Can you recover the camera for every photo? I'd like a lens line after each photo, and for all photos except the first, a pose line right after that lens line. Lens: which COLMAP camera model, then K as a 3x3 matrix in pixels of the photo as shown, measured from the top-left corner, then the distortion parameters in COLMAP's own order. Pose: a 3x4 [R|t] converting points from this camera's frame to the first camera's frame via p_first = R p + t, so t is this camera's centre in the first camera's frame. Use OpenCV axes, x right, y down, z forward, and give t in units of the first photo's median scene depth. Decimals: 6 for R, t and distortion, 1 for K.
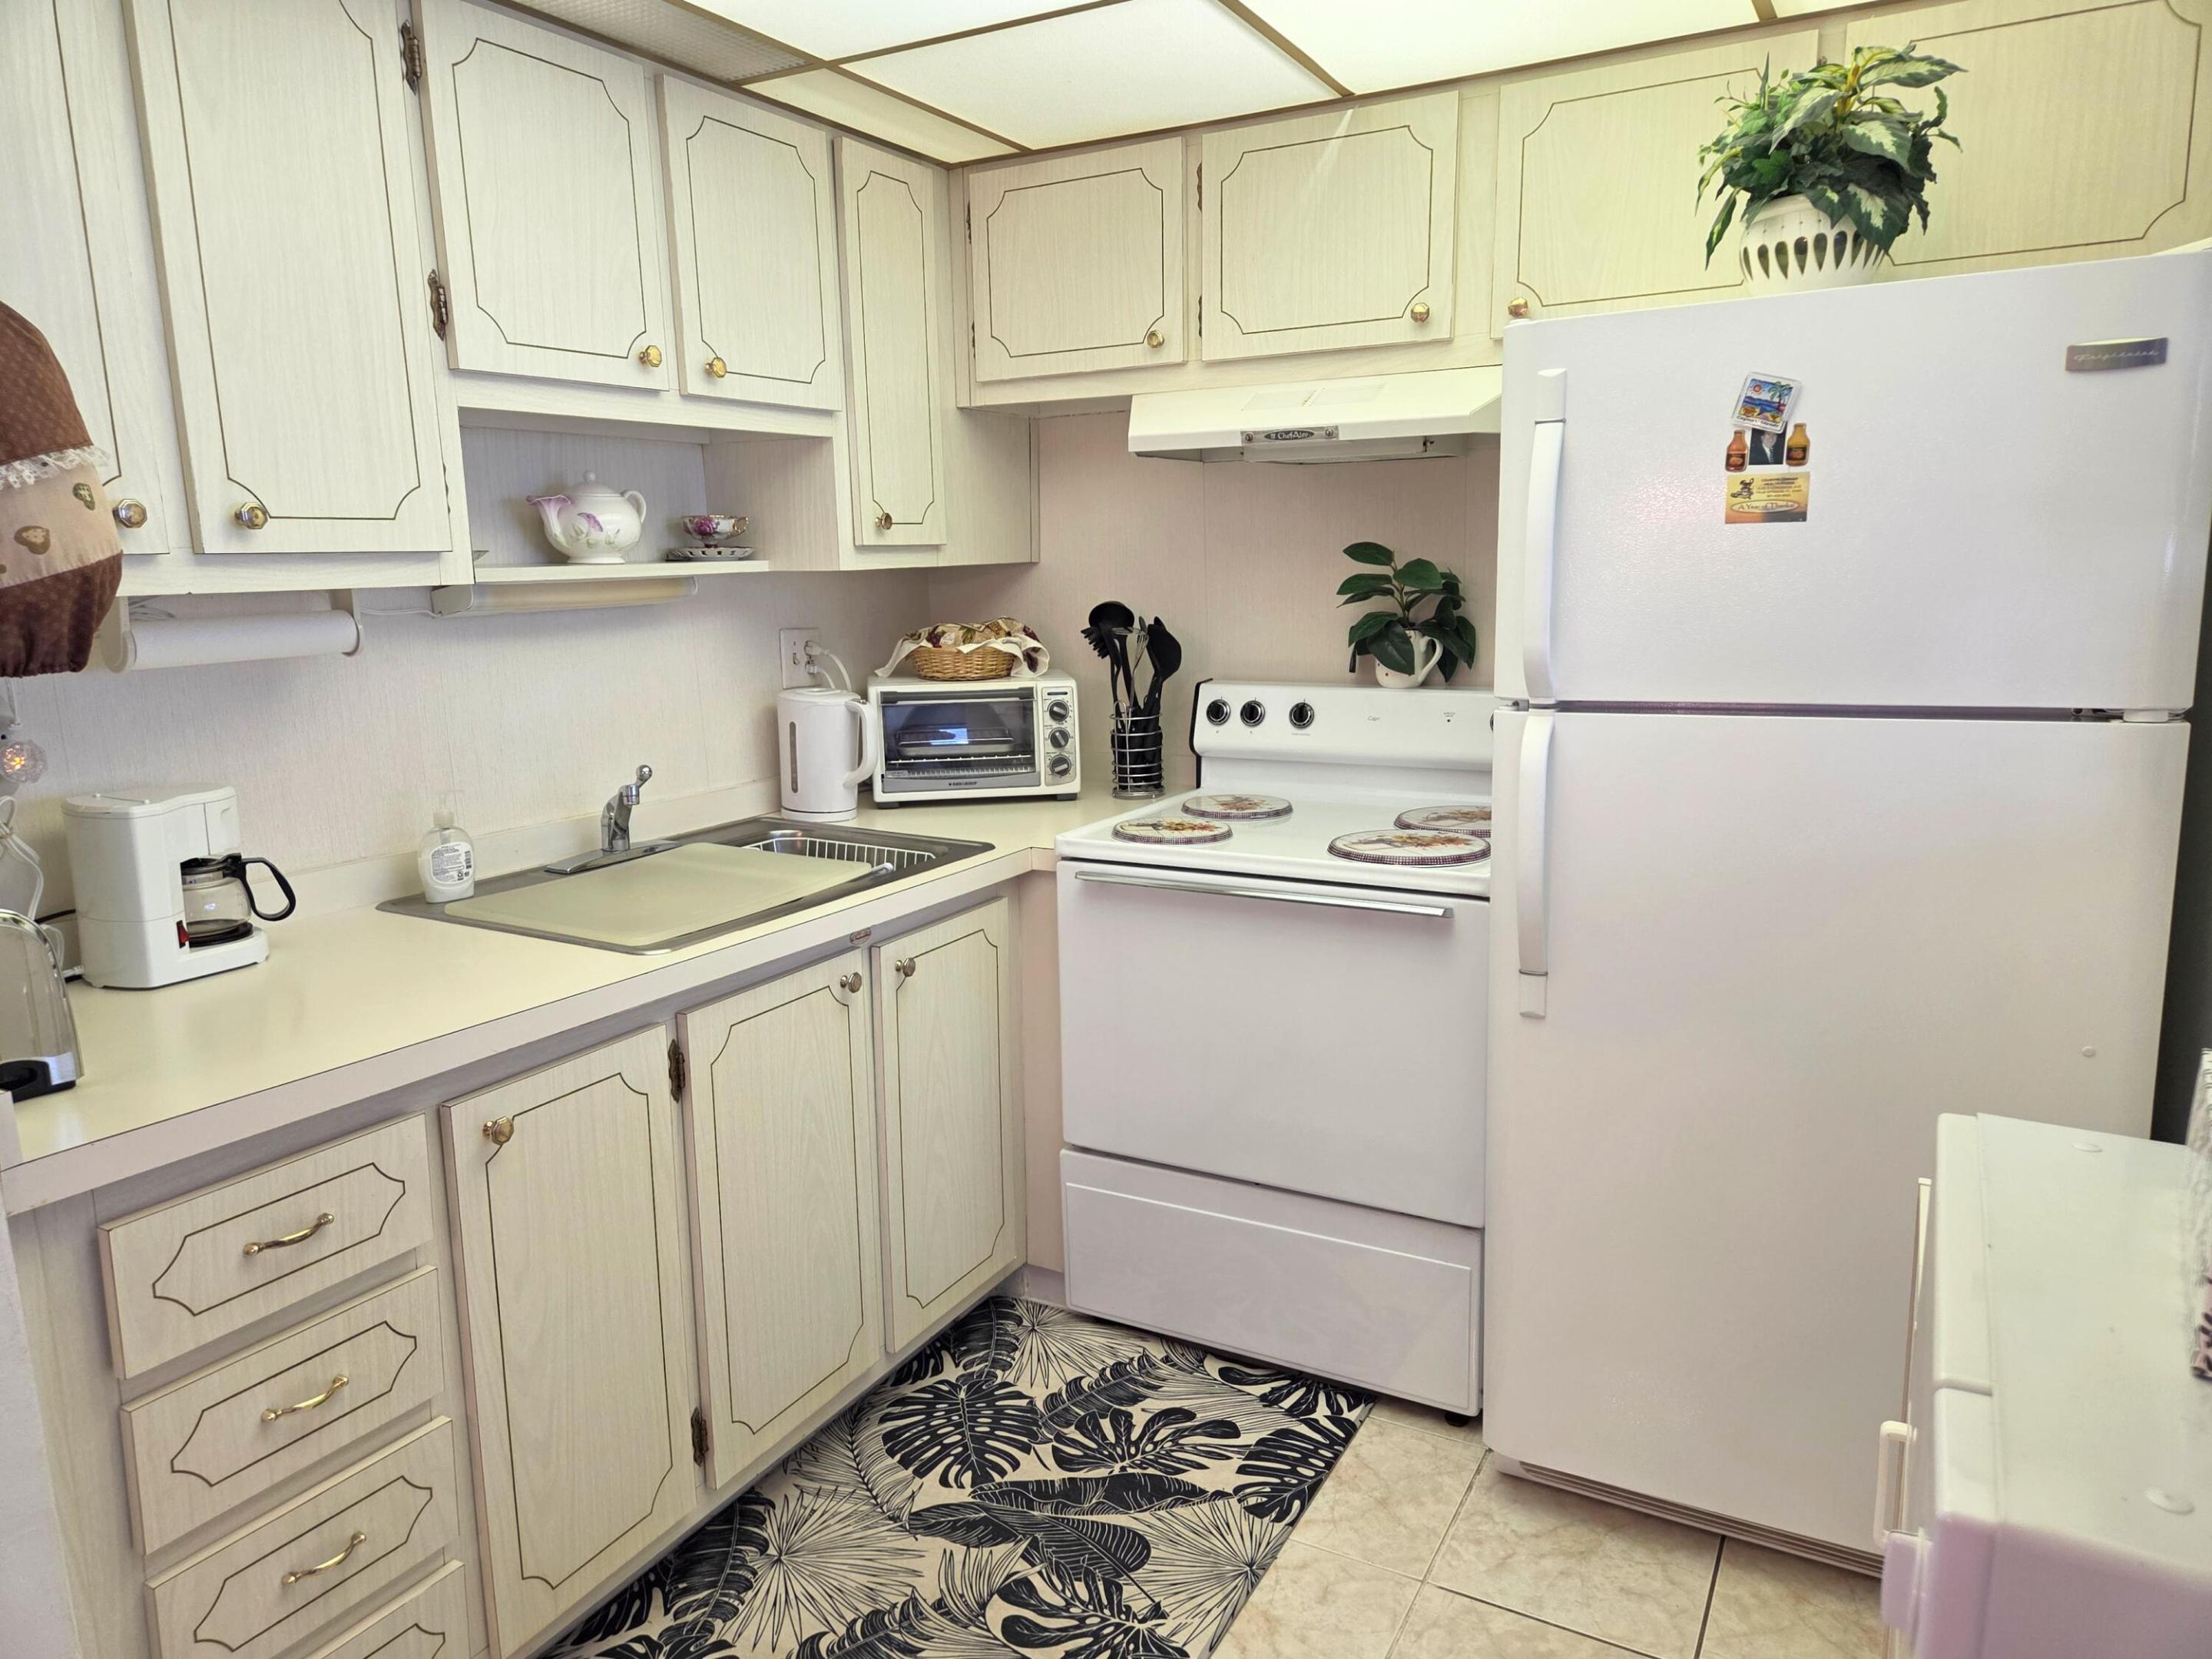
lens RADIAL K [[1450.5, 0, 1109.1], [0, 1450.5, 824.9], [0, 0, 1]] dist [0.081558, -0.075000]
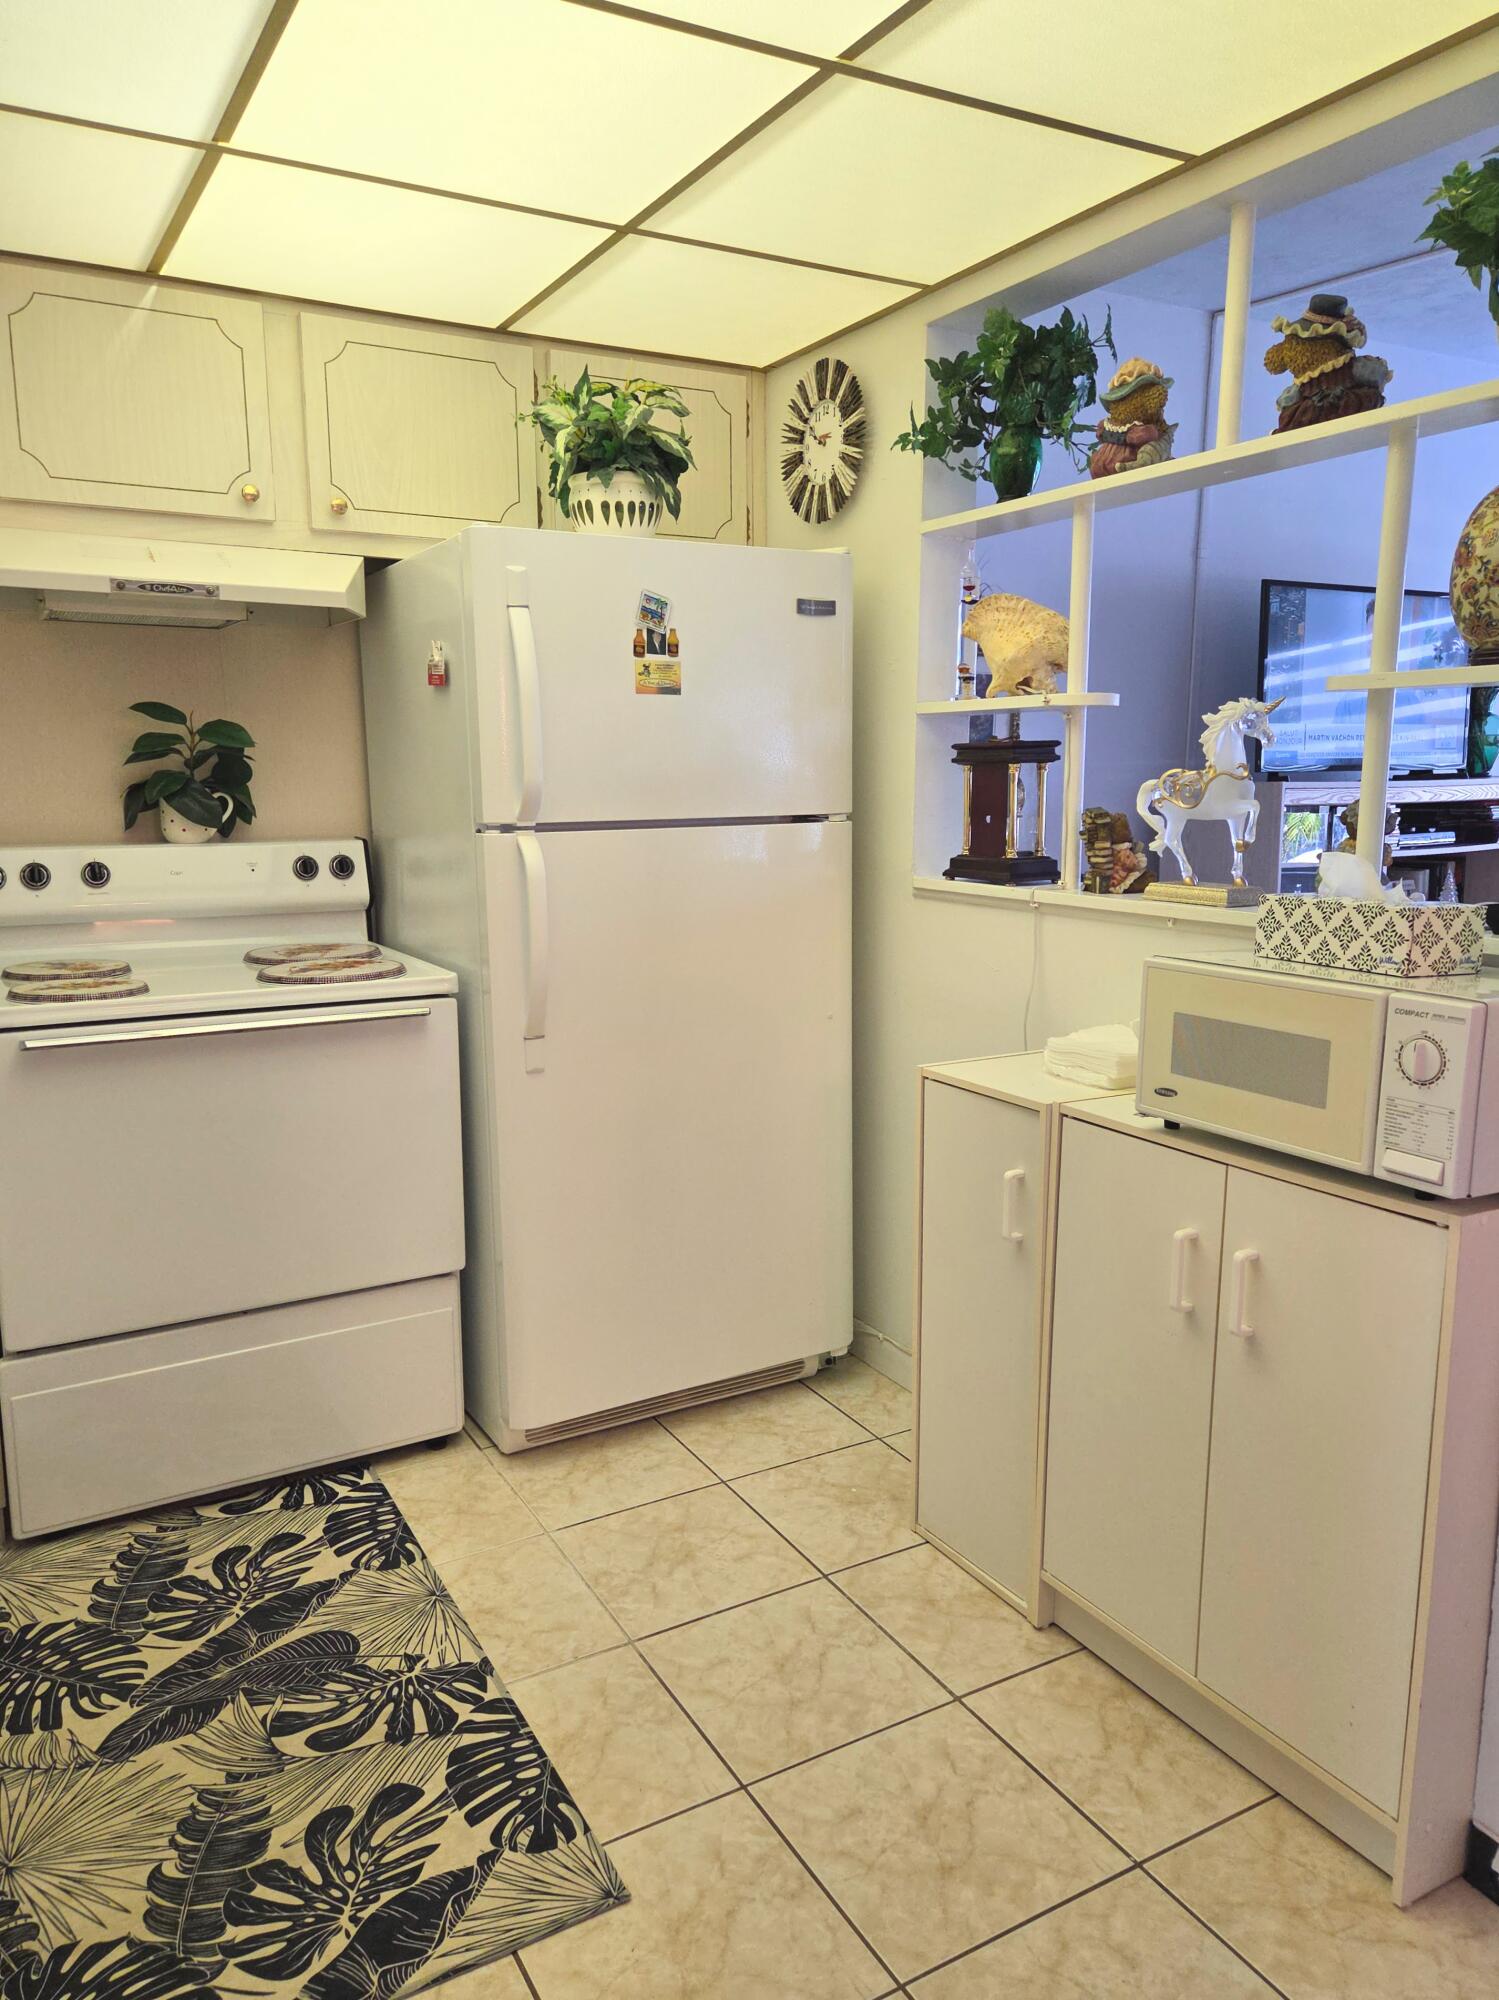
lens RADIAL K [[1347.4, 0, 749.5], [0, 1347.4, 1000.0], [0, 0, 1]] dist [0.067506, -0.049666]
pose [[0.544848, -0.125366, 0.829111, -0.549193], [0.143017, 0.988167, 0.055432, 0.028237], [-0.826249, 0.088375, 0.556330, 0.168878]]
